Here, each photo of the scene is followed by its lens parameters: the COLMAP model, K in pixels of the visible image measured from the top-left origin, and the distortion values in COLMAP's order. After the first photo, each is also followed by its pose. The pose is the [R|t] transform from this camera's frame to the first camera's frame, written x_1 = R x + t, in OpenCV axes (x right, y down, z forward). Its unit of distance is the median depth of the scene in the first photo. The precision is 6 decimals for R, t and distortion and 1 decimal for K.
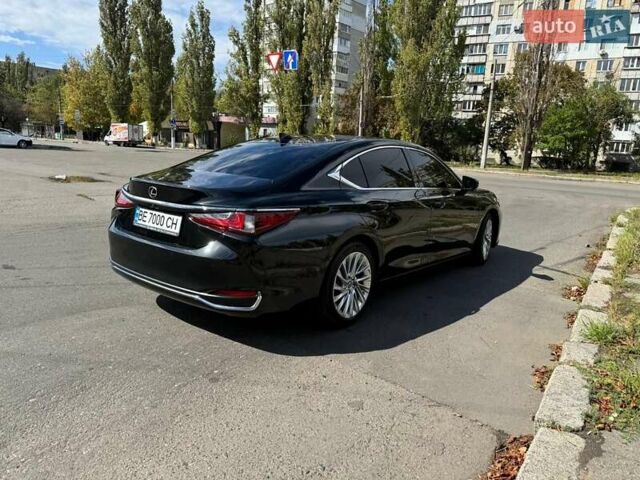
lens RADIAL K [[452.2, 0, 303.7], [0, 452.2, 241.4], [0, 0, 1]] dist [0.003570, 0.000958]
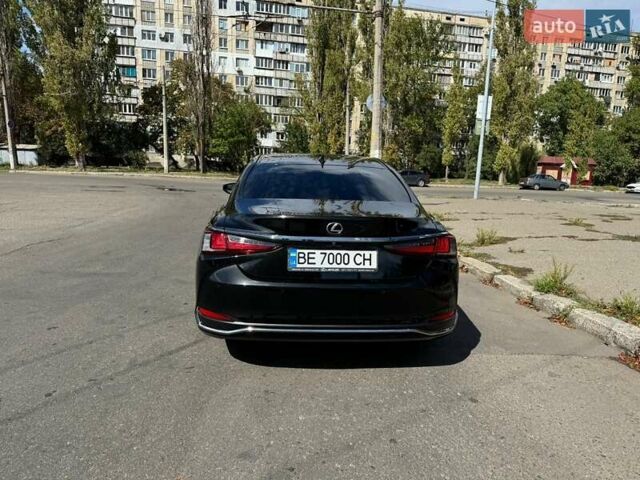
lens RADIAL K [[458.6, 0, 329.6], [0, 458.6, 239.5], [0, 0, 1]] dist [0.000146, -0.002430]
pose [[0.732023, -0.132658, 0.668240, -0.763984], [0.142707, 0.988956, 0.039998, -0.101726], [-0.666166, 0.066083, 0.742870, 0.292802]]
